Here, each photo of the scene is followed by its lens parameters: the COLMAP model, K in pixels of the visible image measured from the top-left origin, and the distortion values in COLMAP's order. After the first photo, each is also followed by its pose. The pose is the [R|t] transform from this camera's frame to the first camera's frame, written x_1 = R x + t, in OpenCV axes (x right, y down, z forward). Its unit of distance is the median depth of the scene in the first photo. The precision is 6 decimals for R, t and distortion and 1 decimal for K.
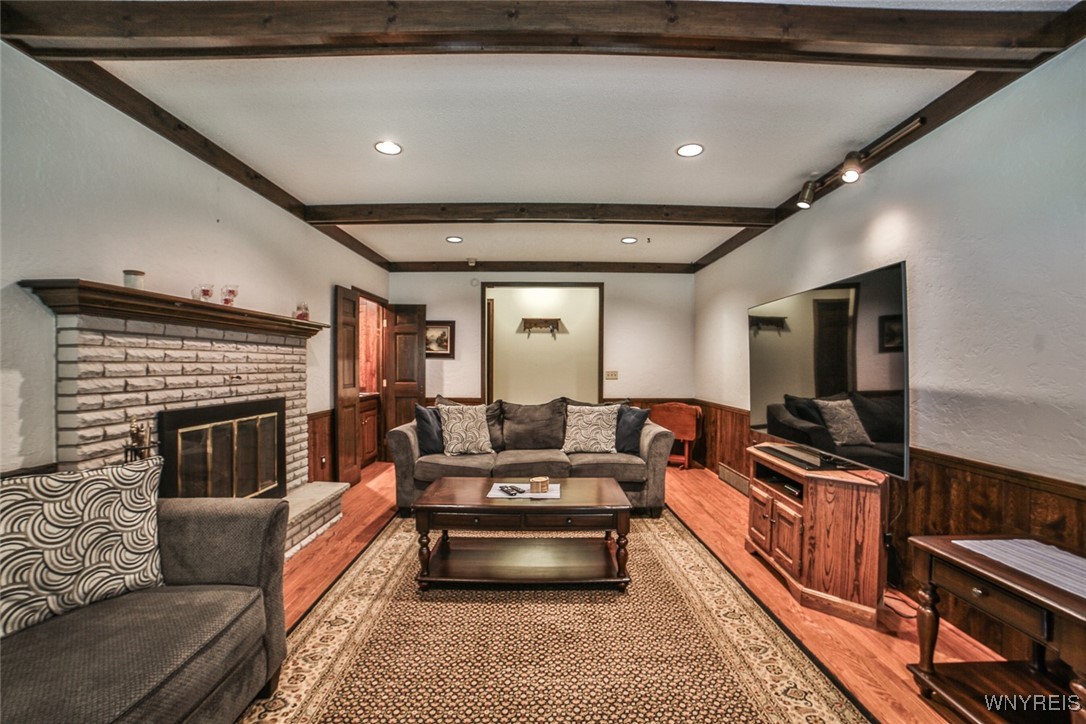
lens RADIAL K [[461.8, 0, 542.0], [0, 461.8, 363.8], [0, 0, 1]] dist [-0.106431, 0.035141]
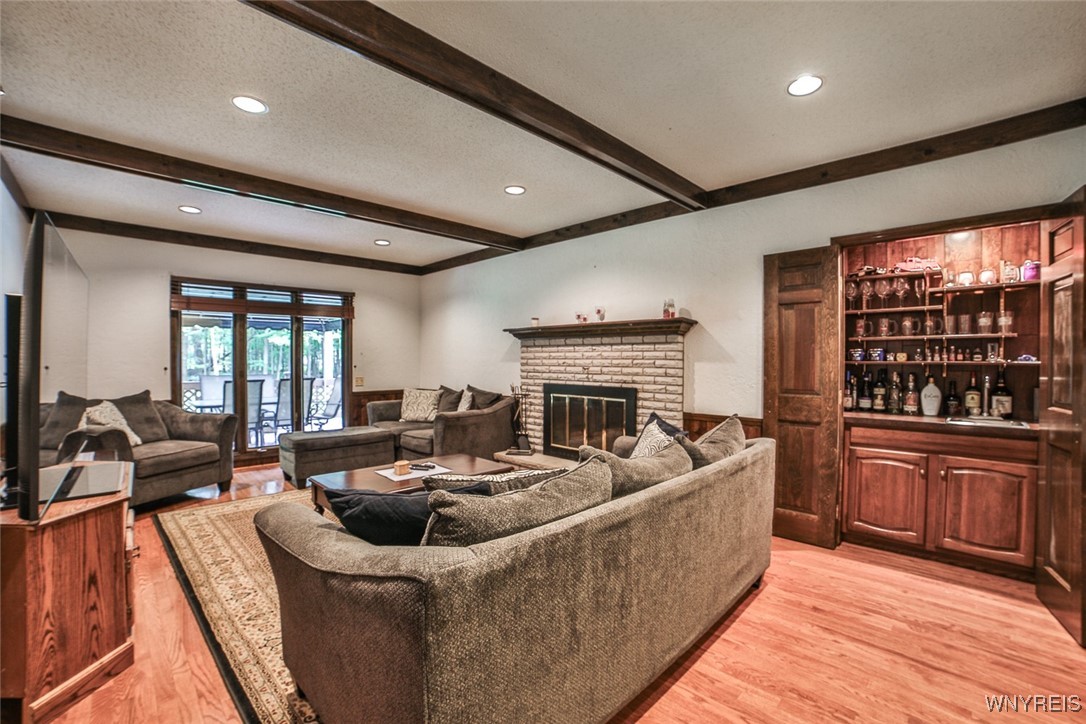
lens RADIAL K [[461.8, 0, 542.0], [0, 461.8, 363.8], [0, 0, 1]] dist [-0.106431, 0.035141]
pose [[-0.710288, -0.000864, -0.703911, 0.525333], [-0.004295, 0.999986, 0.003106, 0.009916], [0.703898, 0.005230, -0.710281, 2.018494]]
